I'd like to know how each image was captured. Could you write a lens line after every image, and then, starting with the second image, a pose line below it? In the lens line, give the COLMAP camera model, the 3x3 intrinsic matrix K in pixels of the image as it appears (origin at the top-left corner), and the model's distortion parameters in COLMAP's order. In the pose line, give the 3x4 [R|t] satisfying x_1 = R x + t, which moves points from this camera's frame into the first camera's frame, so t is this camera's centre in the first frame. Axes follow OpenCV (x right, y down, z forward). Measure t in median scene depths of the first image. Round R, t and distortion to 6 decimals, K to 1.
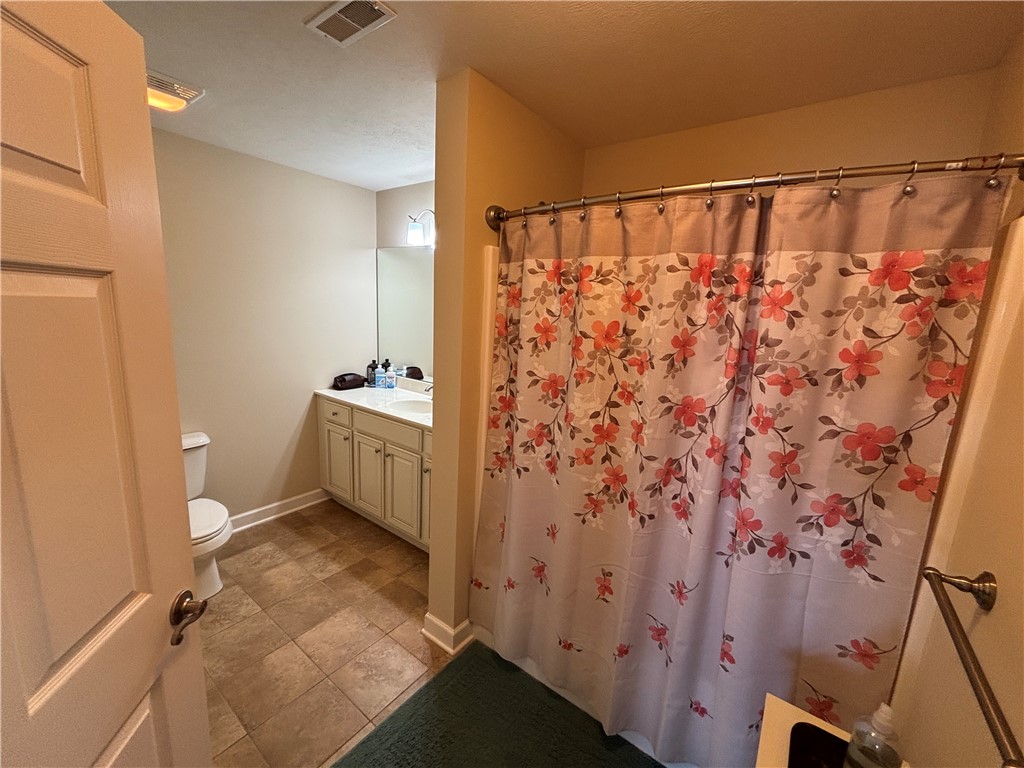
lens RADIAL K [[411.2, 0, 504.8], [0, 411.2, 381.3], [0, 0, 1]] dist [-0.001387, -0.000358]
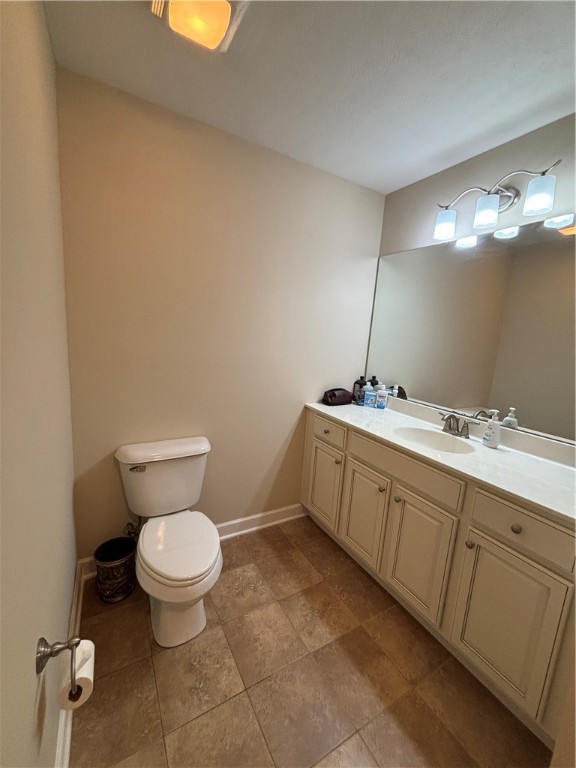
lens RADIAL K [[308.4, 0, 290.2], [0, 308.4, 383.4], [0, 0, 1]] dist [-0.001387, -0.000358]
pose [[0.926249, 0.082381, -0.367799, -0.241034], [-0.094469, 0.995416, -0.014949, -0.010074], [0.364881, 0.048593, 0.929785, 0.323511]]
